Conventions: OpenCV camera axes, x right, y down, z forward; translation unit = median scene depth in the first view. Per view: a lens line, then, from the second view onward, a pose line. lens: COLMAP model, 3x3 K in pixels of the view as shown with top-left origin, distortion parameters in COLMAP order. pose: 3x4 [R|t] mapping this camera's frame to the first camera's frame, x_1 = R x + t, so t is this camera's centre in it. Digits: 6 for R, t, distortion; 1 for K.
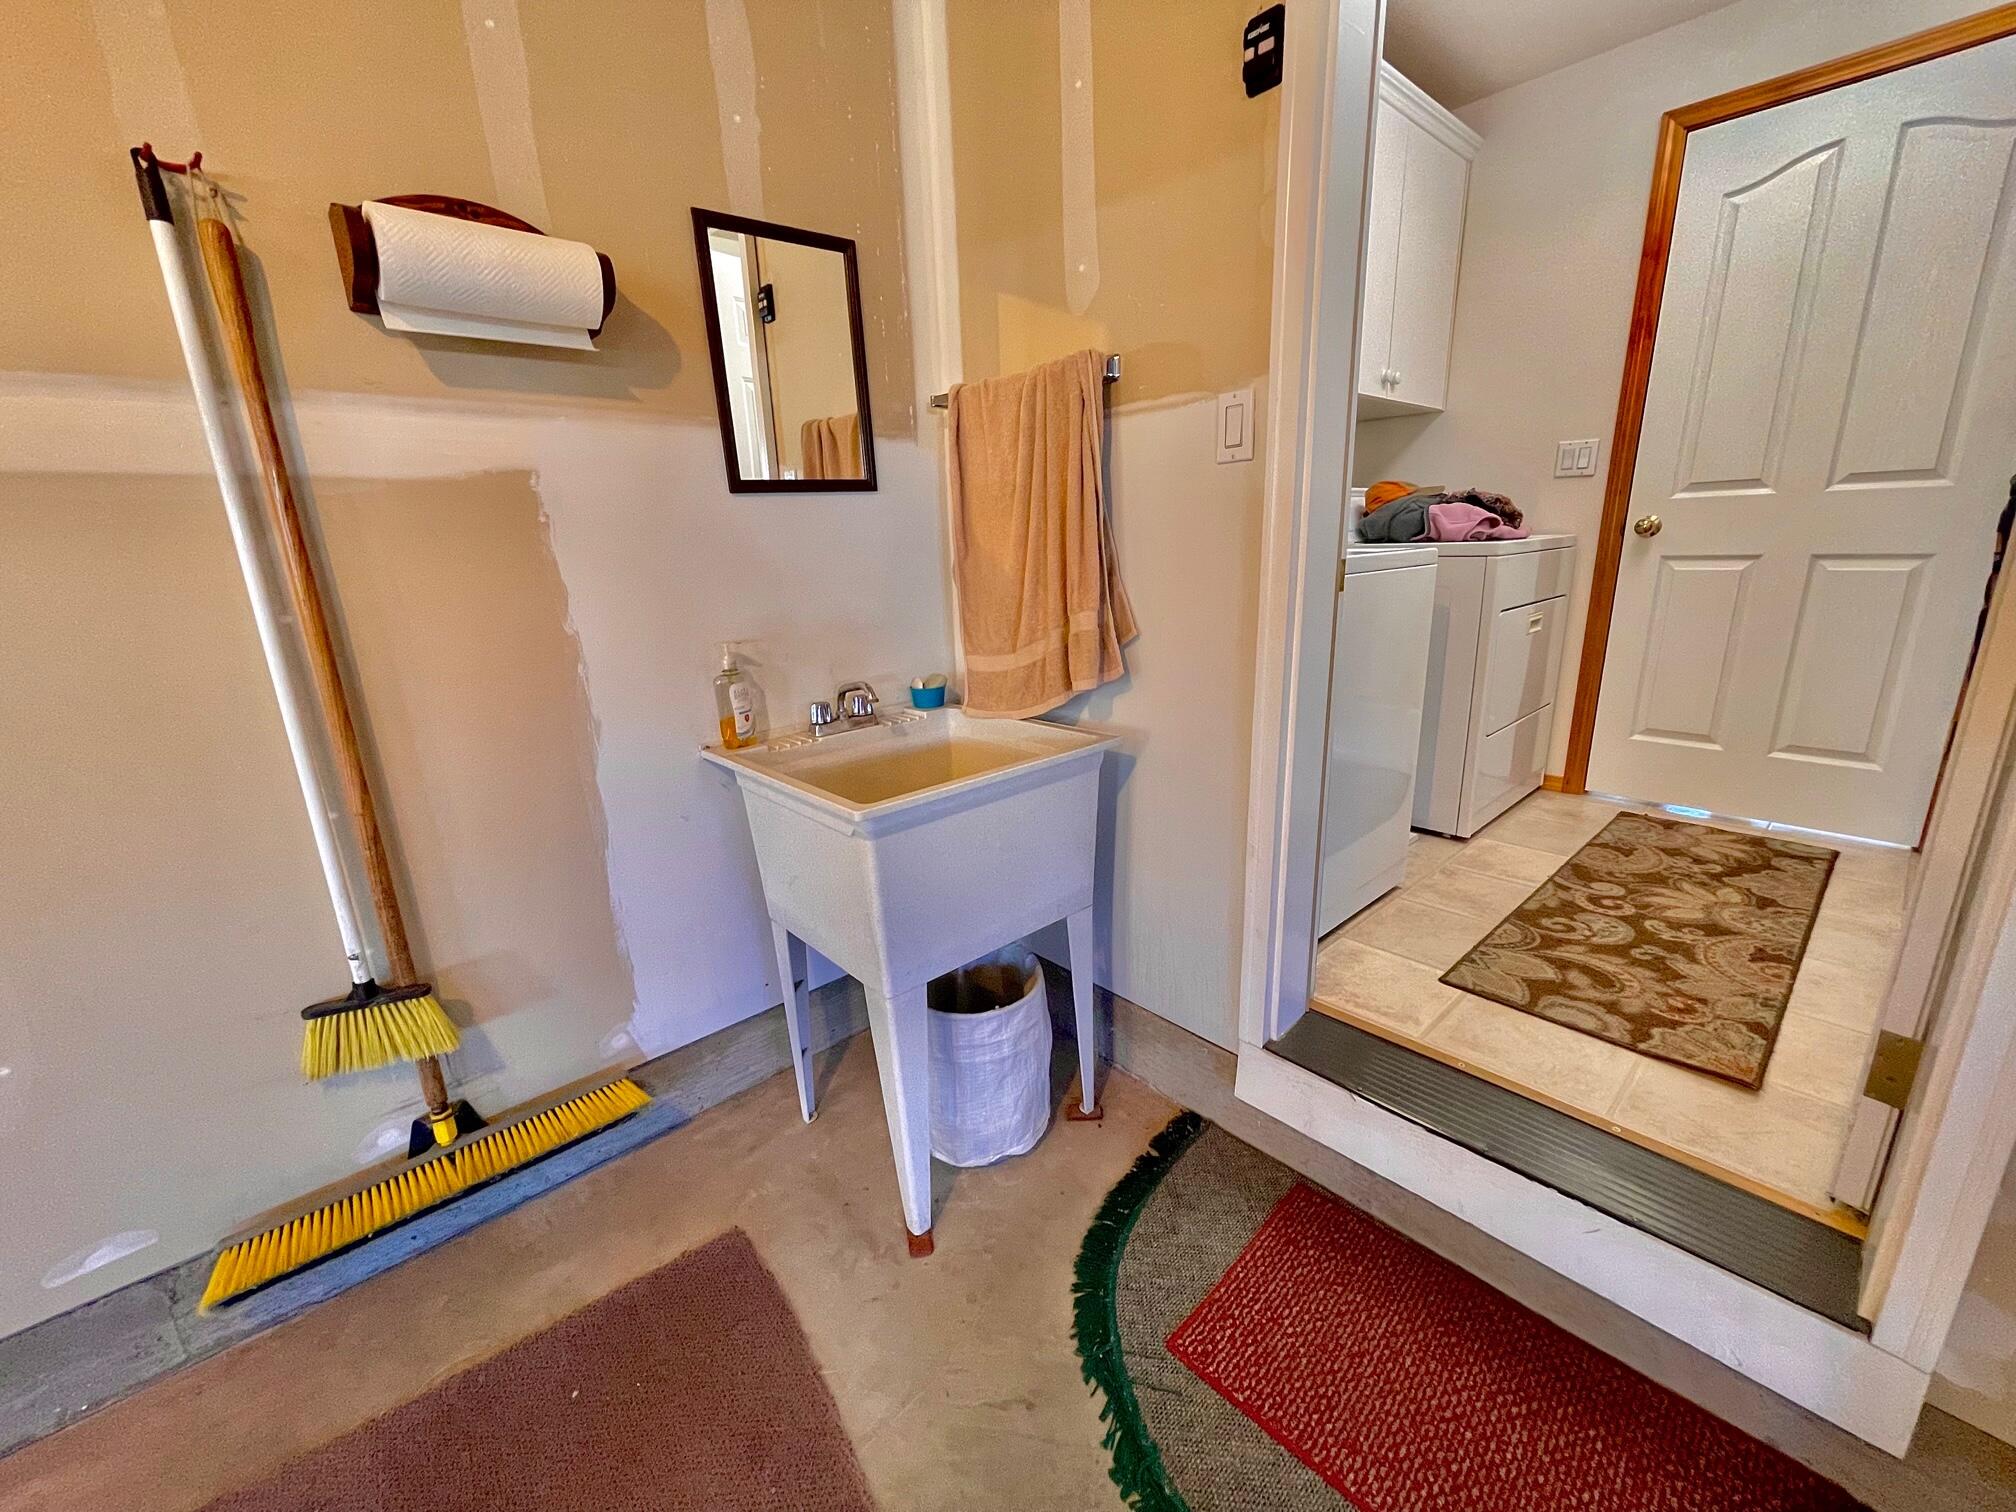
lens RADIAL K [[805.8, 0, 998.9], [0, 805.8, 761.3], [0, 0, 1]] dist [-0.000576, 0.000509]
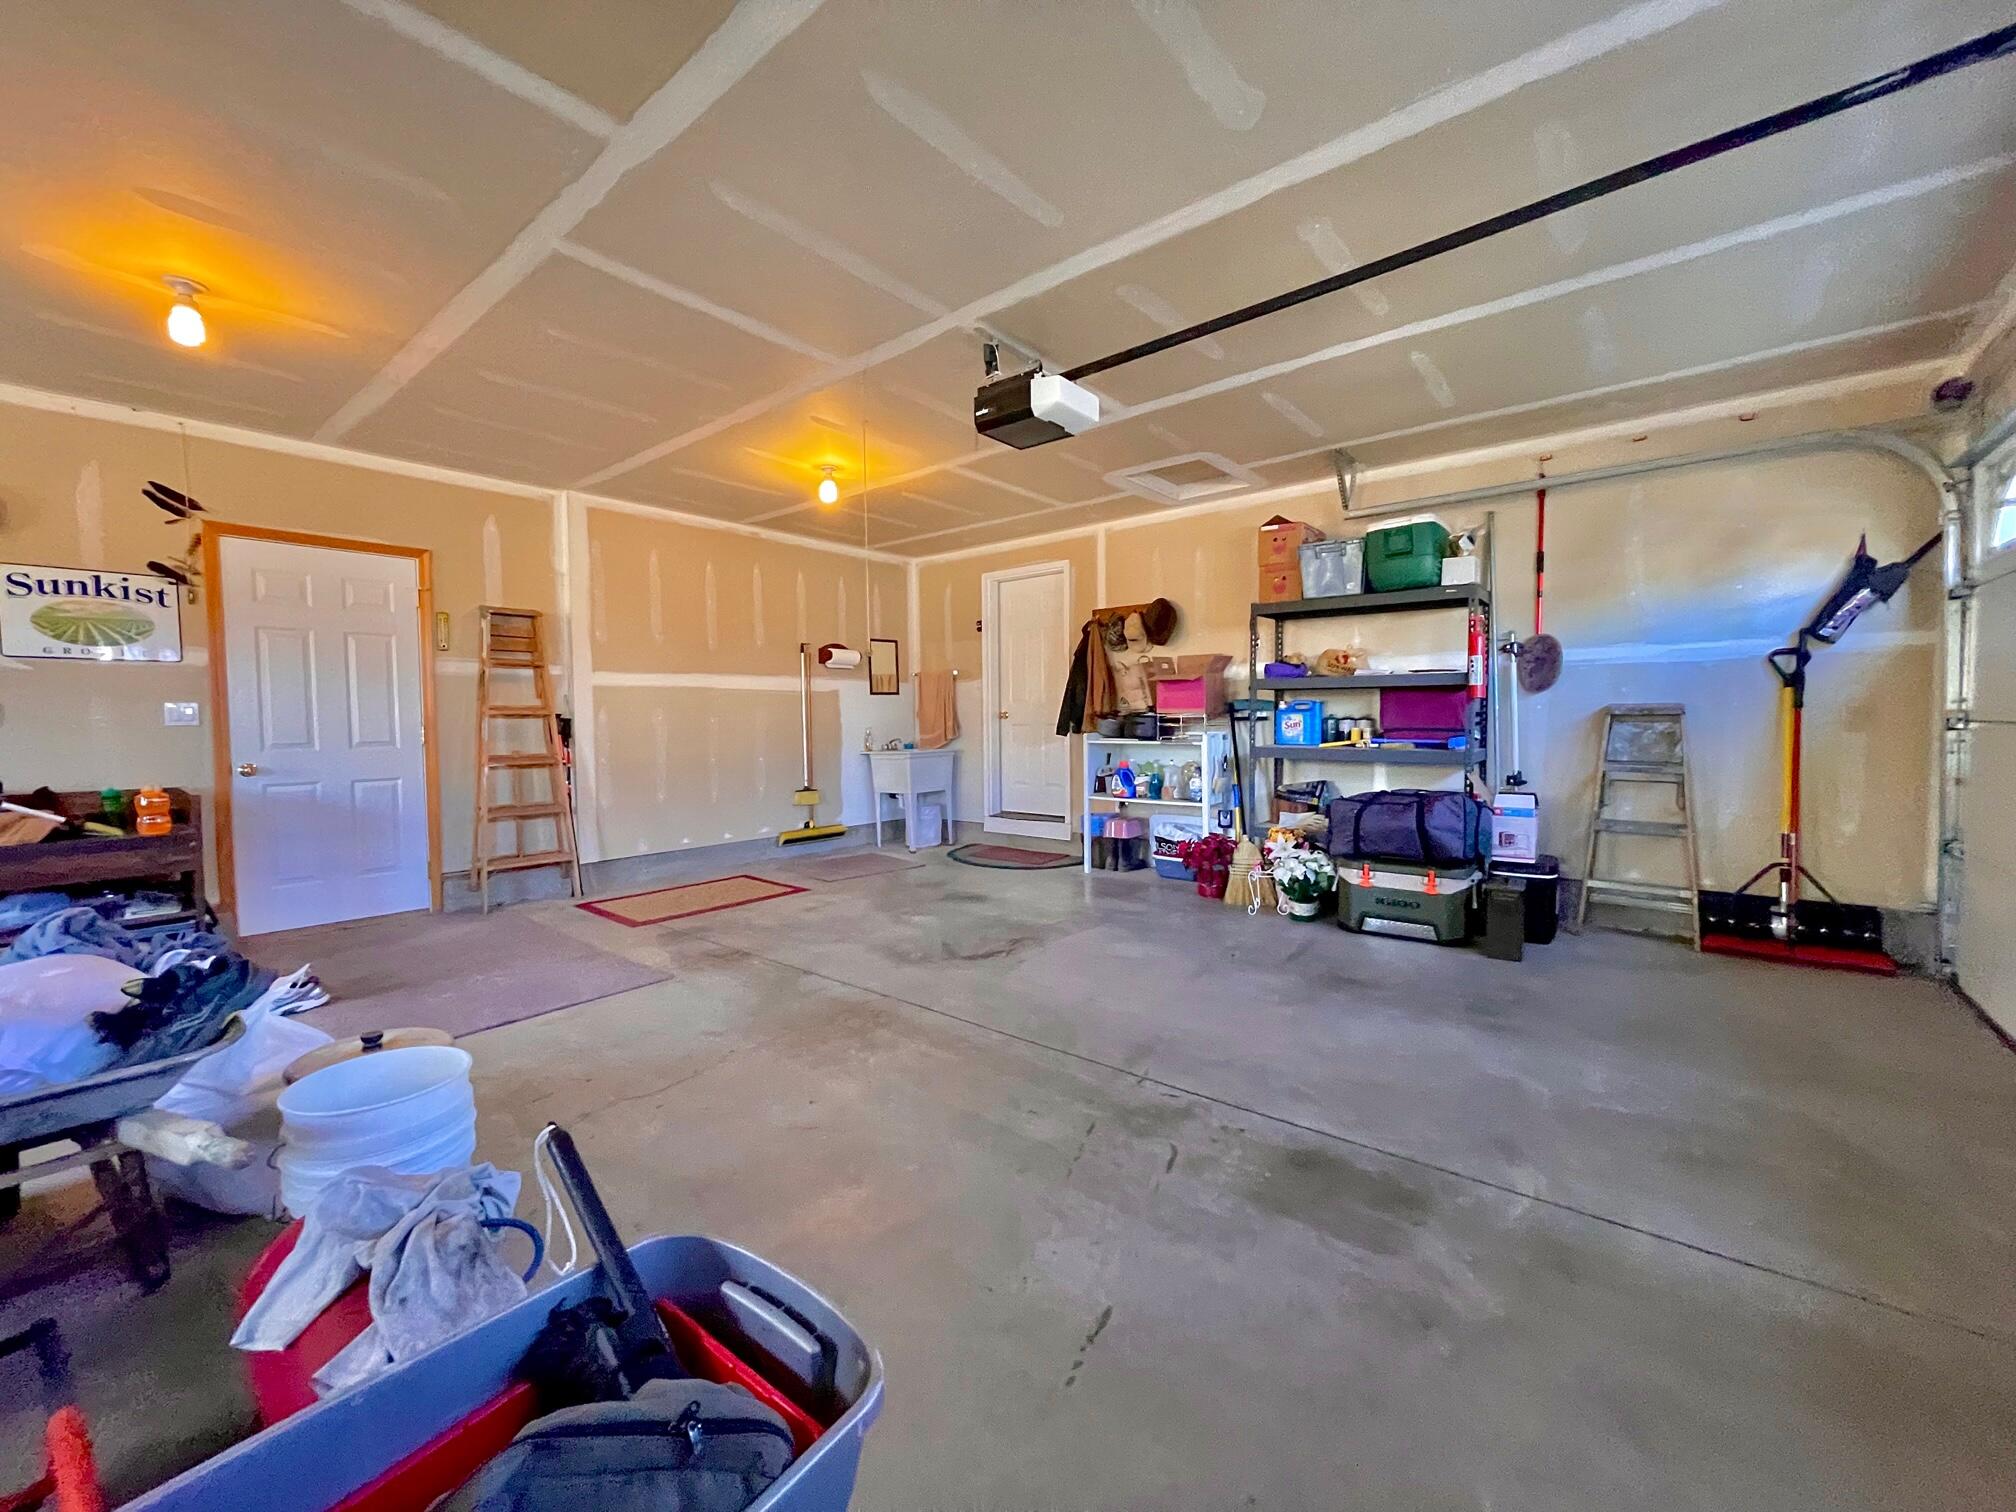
lens RADIAL K [[805.8, 0, 1012.5], [0, 805.8, 752.6], [0, 0, 1]] dist [-0.000576, 0.000509]
pose [[0.985528, 0.021248, 0.168173, -0.350227], [0.017499, 0.974059, -0.225617, 1.169687], [-0.168605, 0.225295, 0.959591, -3.910166]]
